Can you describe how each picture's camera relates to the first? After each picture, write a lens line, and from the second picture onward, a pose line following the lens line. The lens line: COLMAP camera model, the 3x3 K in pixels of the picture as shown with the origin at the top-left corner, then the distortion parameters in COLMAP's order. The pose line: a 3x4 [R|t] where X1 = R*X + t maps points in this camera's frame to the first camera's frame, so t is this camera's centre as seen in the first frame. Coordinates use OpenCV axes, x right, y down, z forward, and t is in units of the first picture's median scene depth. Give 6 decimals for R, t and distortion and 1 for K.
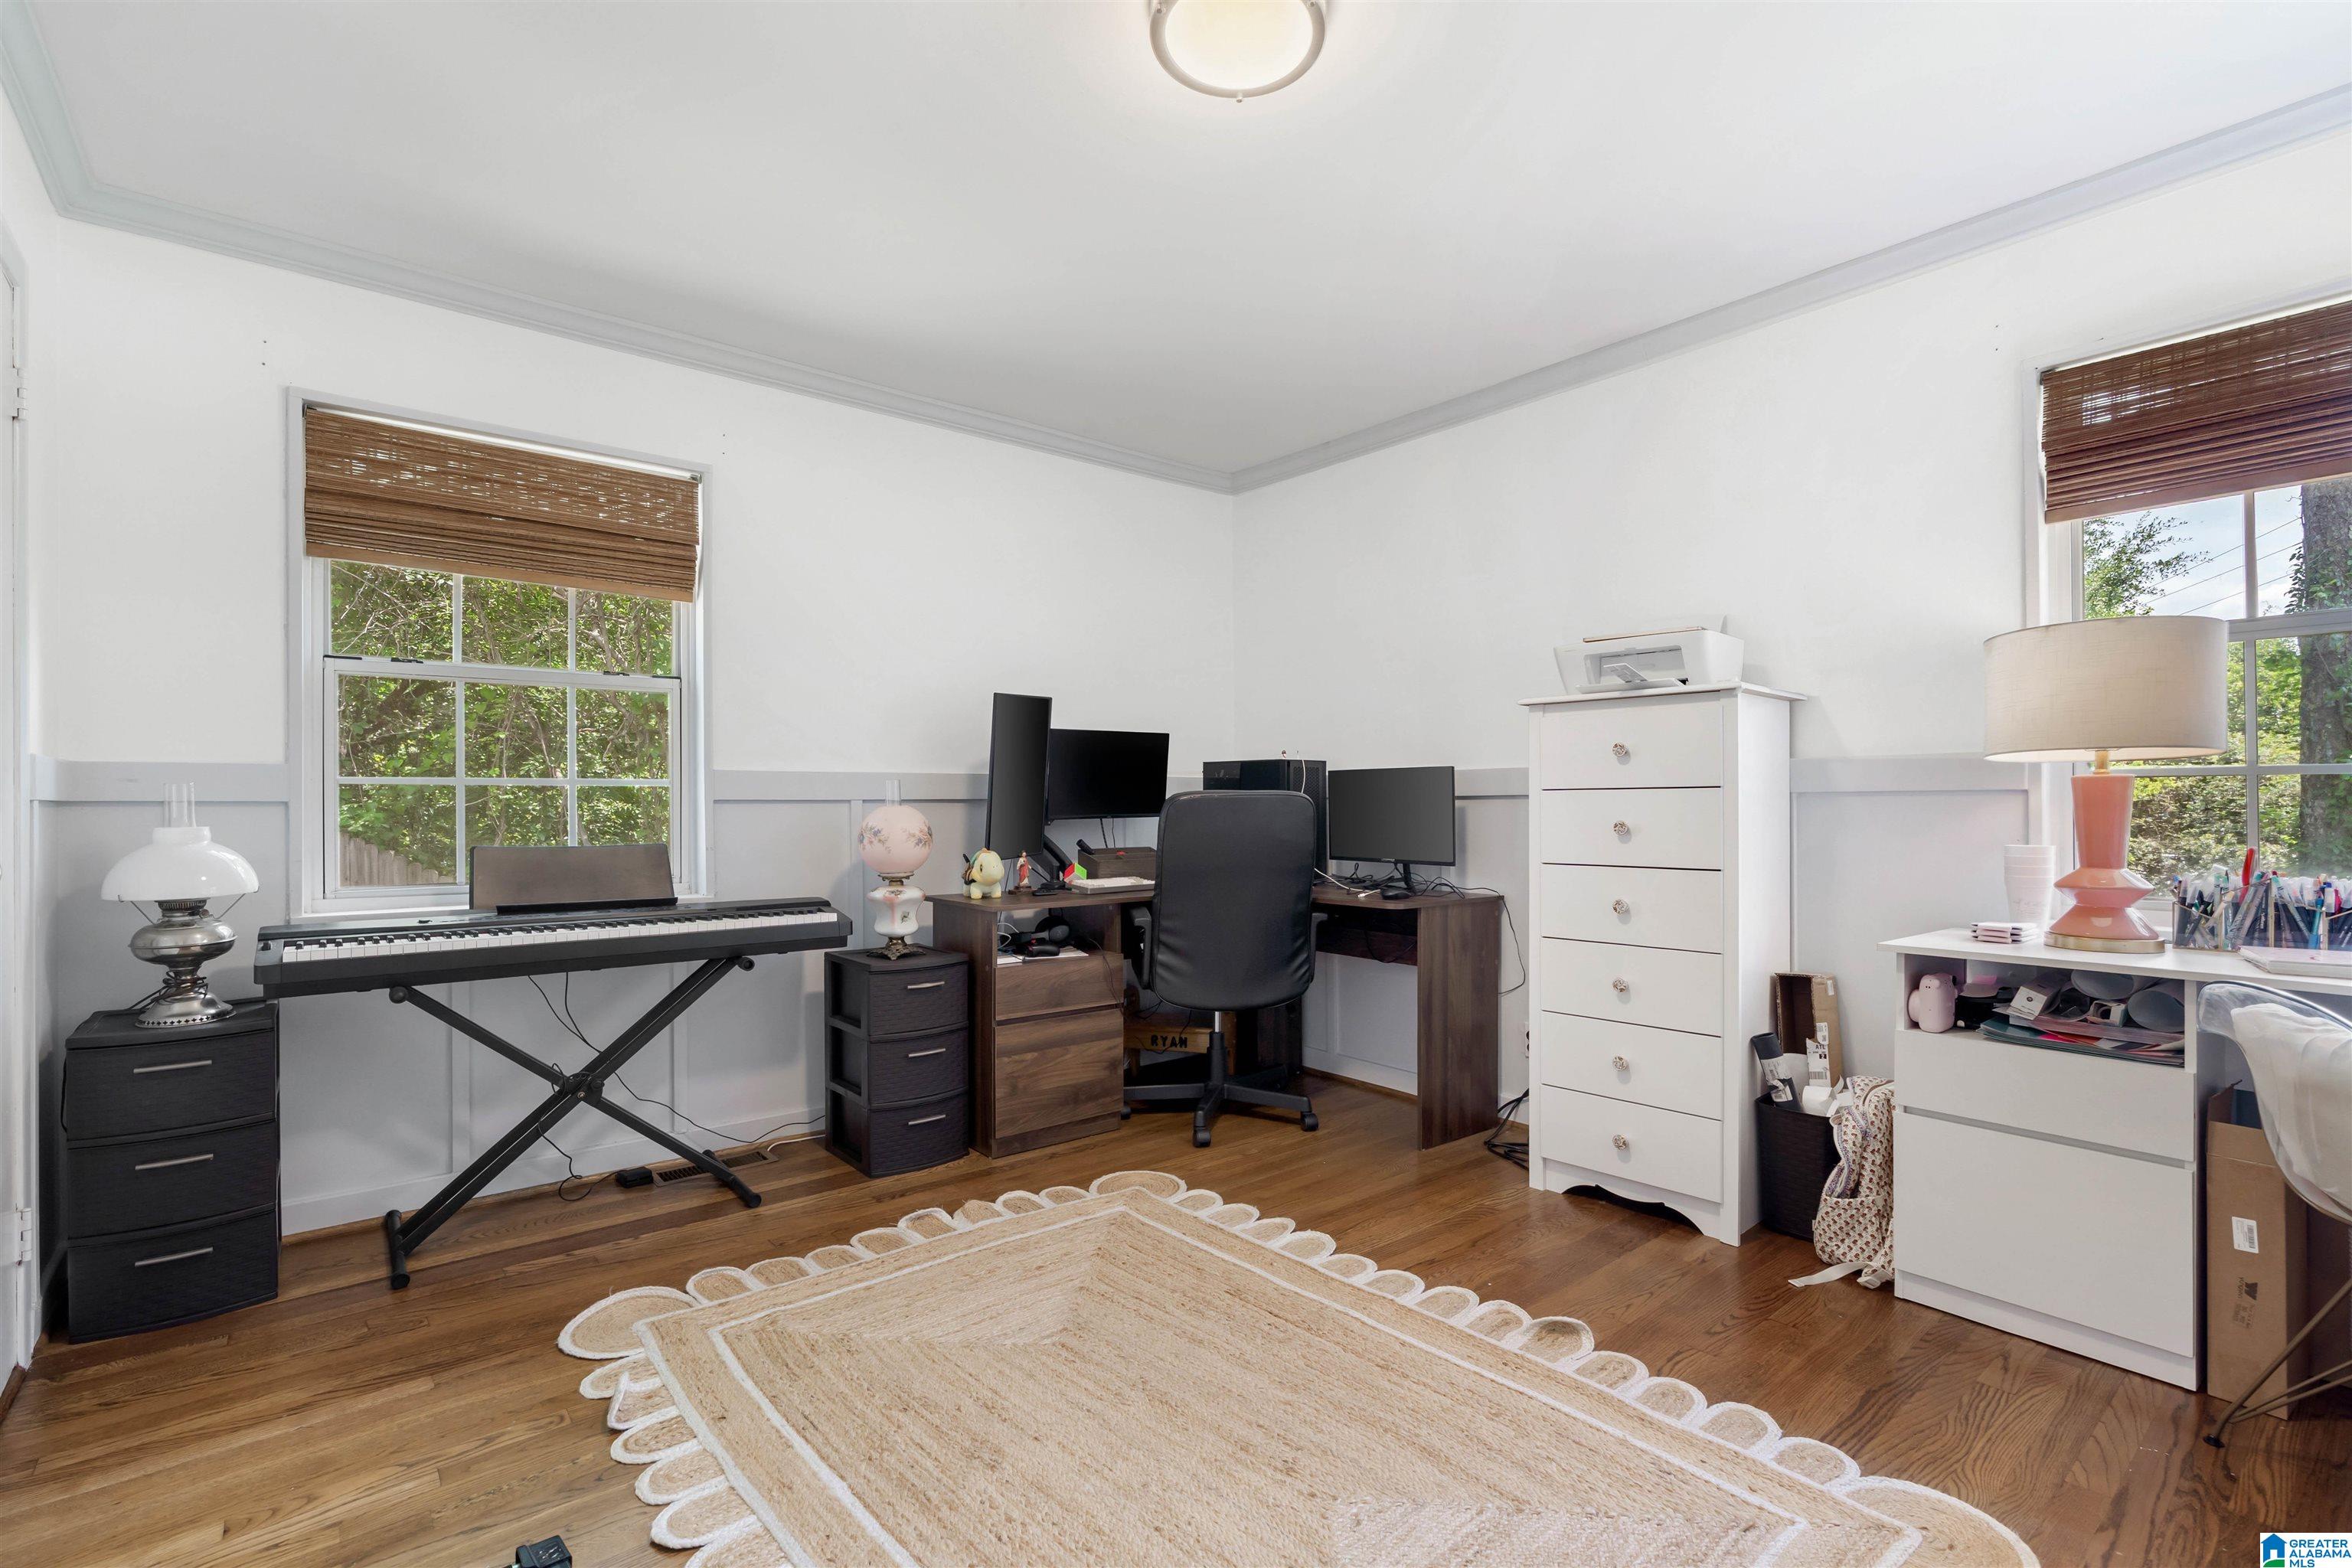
lens RADIAL K [[1078.2, 0, 1173.4], [0, 1078.2, 796.2], [0, 0, 1]] dist [-0.011070, 0.003448]
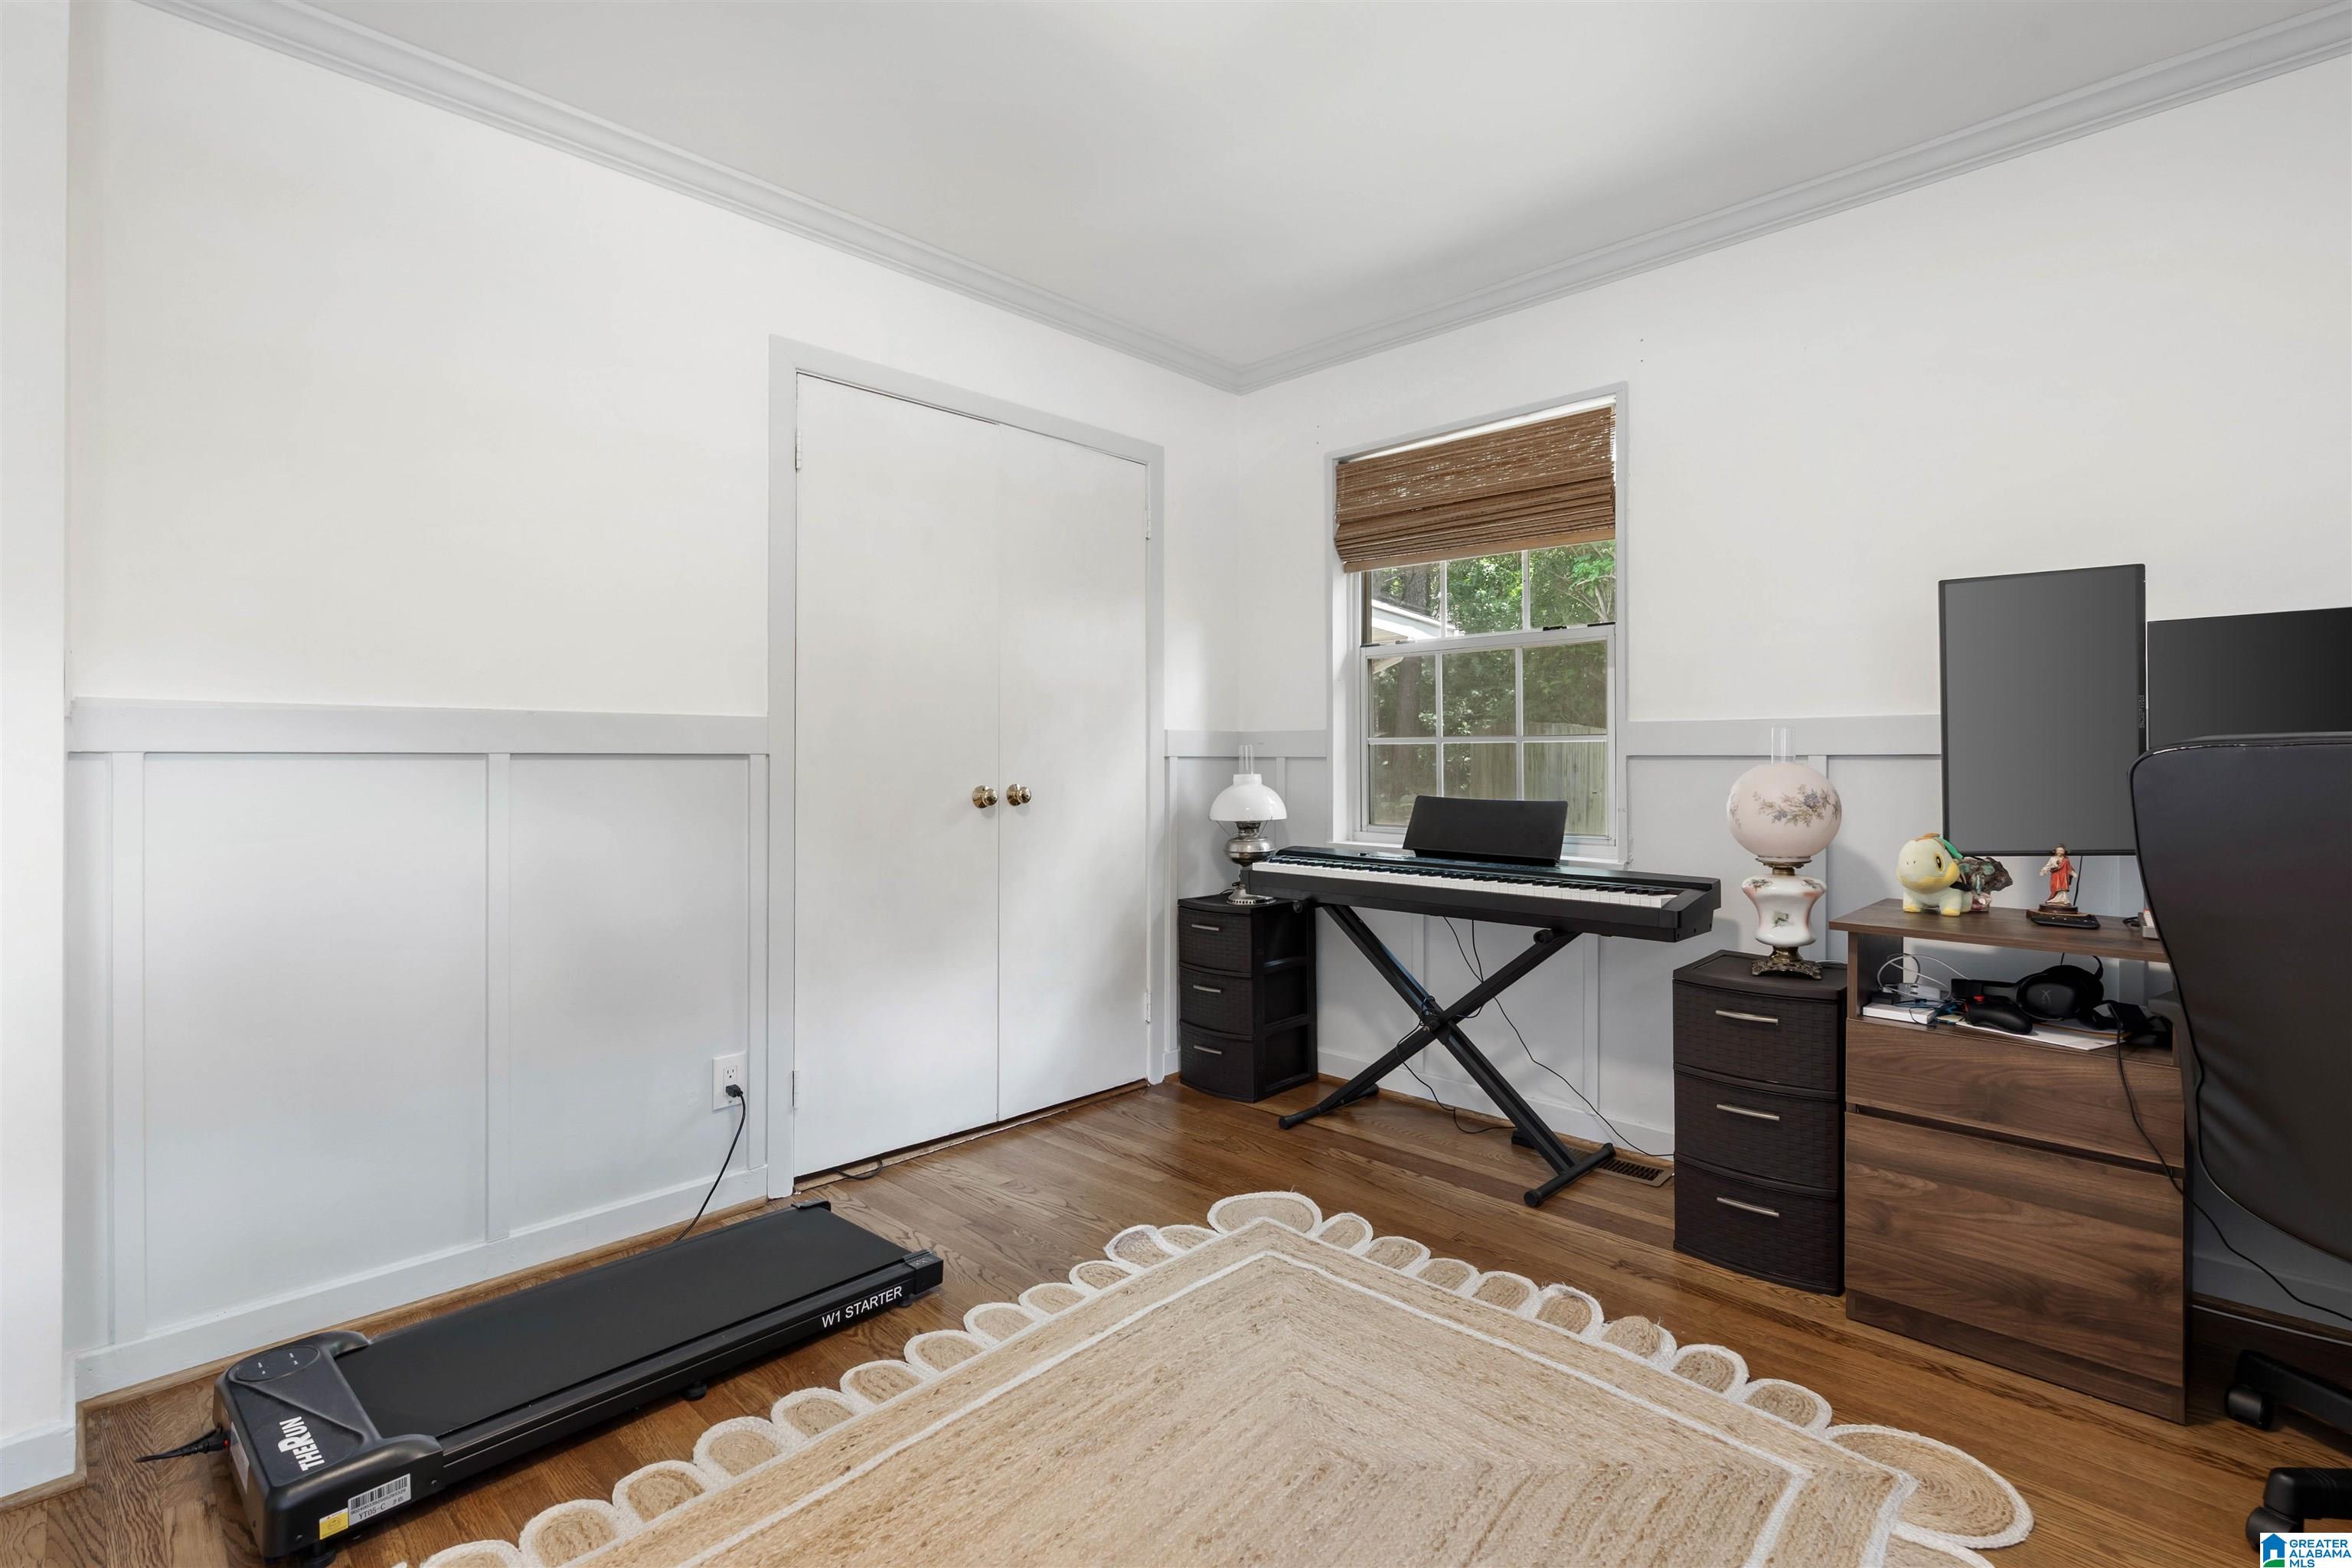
lens RADIAL K [[1078.2, 0, 1173.9], [0, 1078.2, 762.1], [0, 0, 1]] dist [-0.011070, 0.003448]
pose [[0.105051, 0.002784, -0.994463, 0.467688], [0.002405, 0.999992, 0.003054, 0.005530], [0.994464, -0.002712, 0.105044, 0.597957]]
